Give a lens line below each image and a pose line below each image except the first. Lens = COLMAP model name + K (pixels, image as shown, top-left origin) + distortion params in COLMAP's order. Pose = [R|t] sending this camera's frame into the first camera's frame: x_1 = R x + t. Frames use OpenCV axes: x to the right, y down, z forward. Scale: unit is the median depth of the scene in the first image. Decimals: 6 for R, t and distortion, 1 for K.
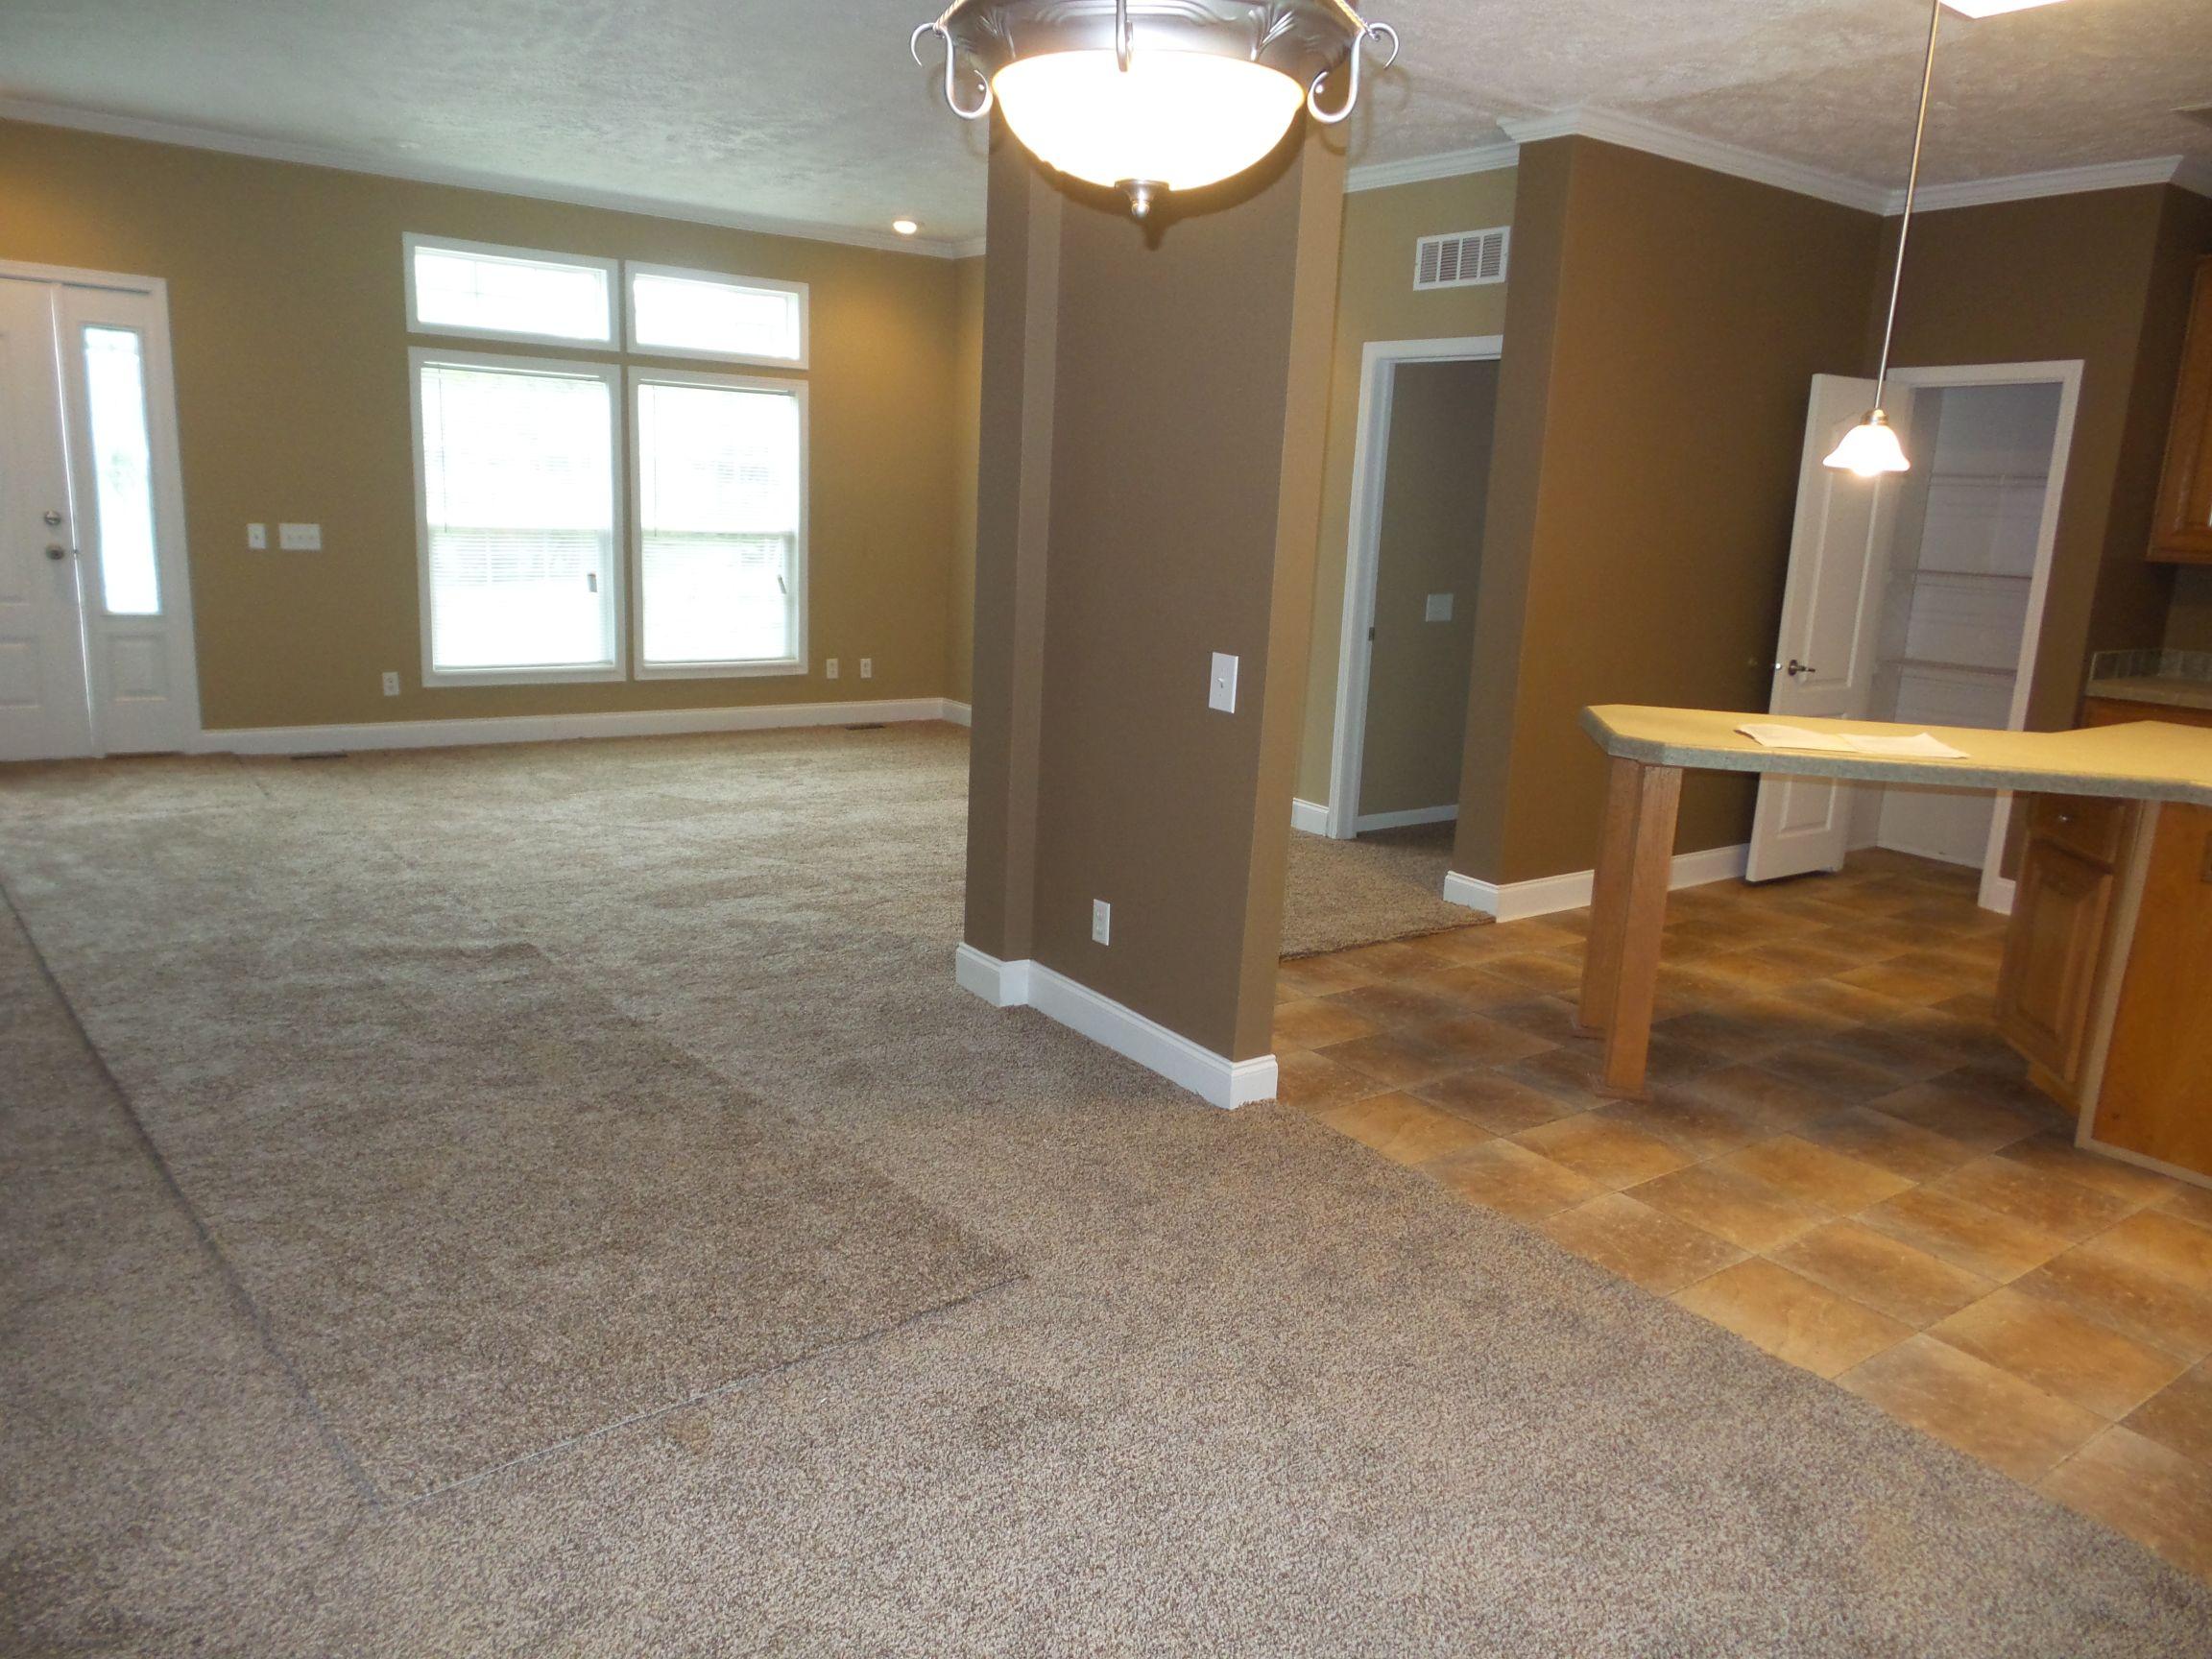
lens RADIAL K [[1540.4, 0, 1117.9], [0, 1540.4, 837.4], [0, 0, 1]] dist [0.006312, 0.000183]
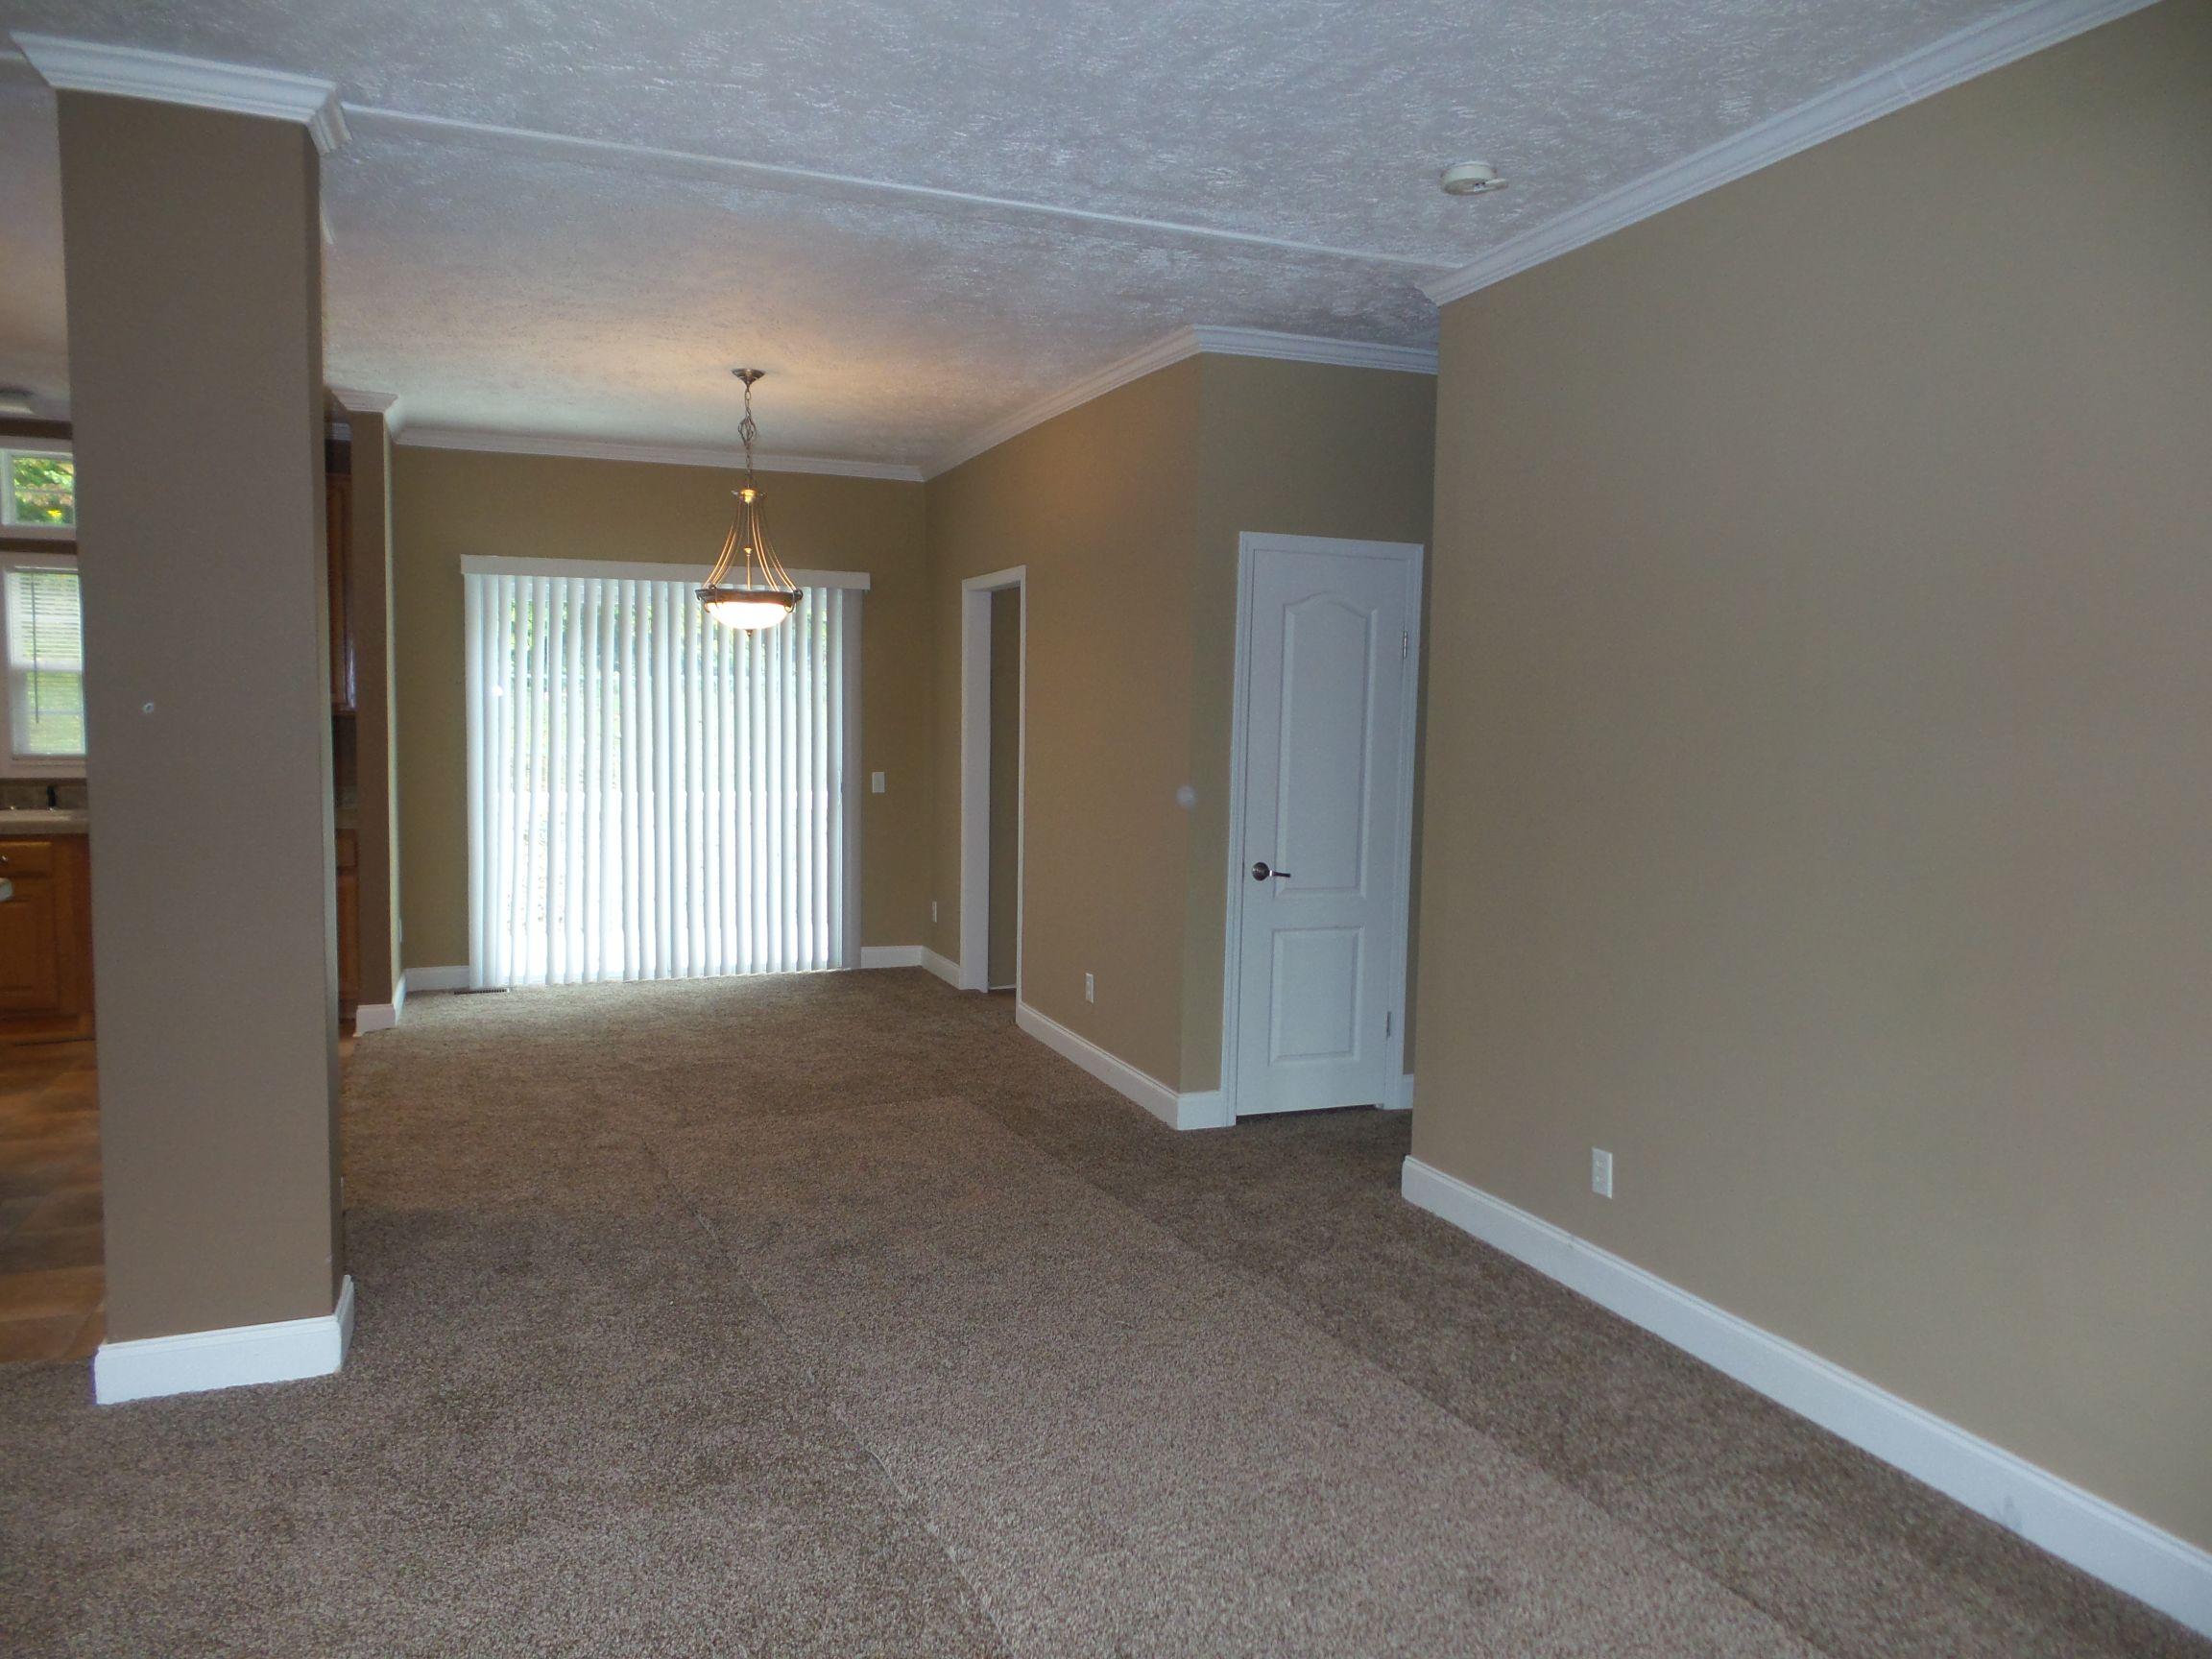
lens RADIAL K [[1527.4, 0, 1117.0], [0, 1527.4, 834.8], [0, 0, 1]] dist [0.010035, -0.005174]
pose [[-0.968754, -0.084981, 0.233012, -0.543566], [-0.009346, 0.951310, 0.308093, -0.334041], [-0.247849, 0.296288, -0.922380, 1.329259]]
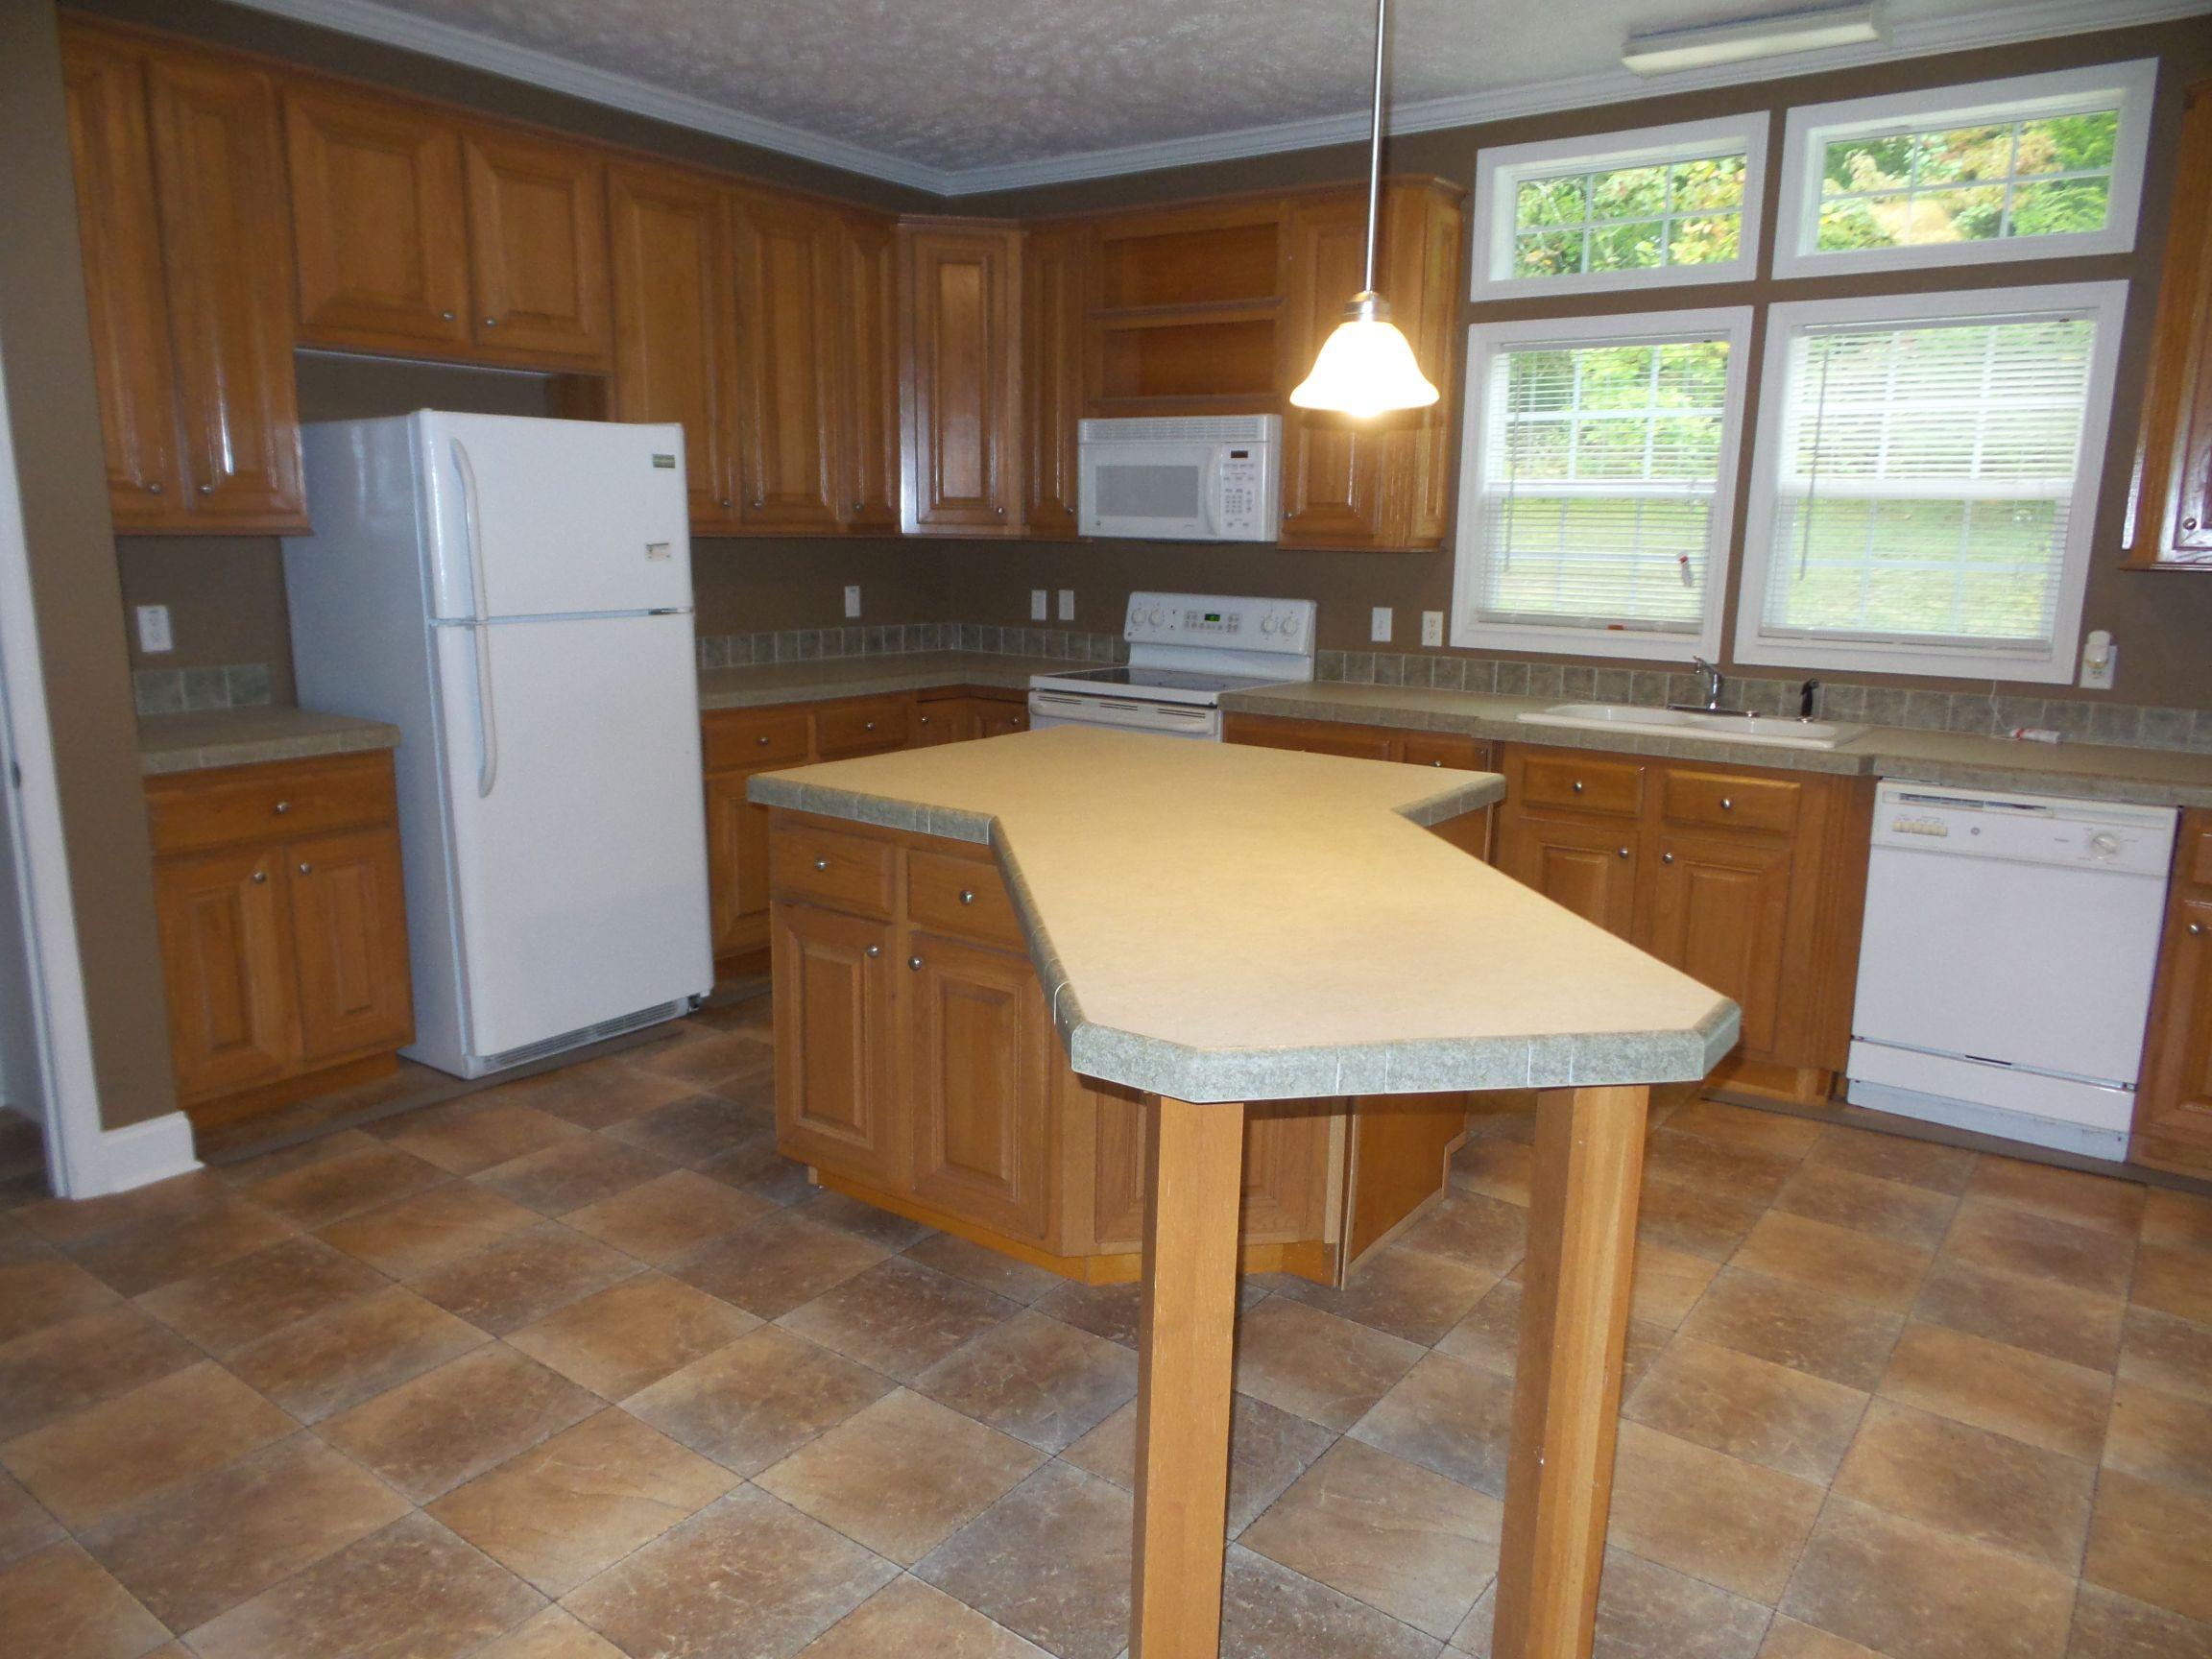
lens RADIAL K [[1593.5, 0, 1118.7], [0, 1593.5, 800.7], [0, 0, 1]] dist [0.030112, 0.001762]
pose [[-0.316993, -0.216944, 0.923283, -0.030787], [0.176562, 0.942971, 0.282190, -0.205469], [-0.931848, 0.252469, -0.260611, 0.909070]]
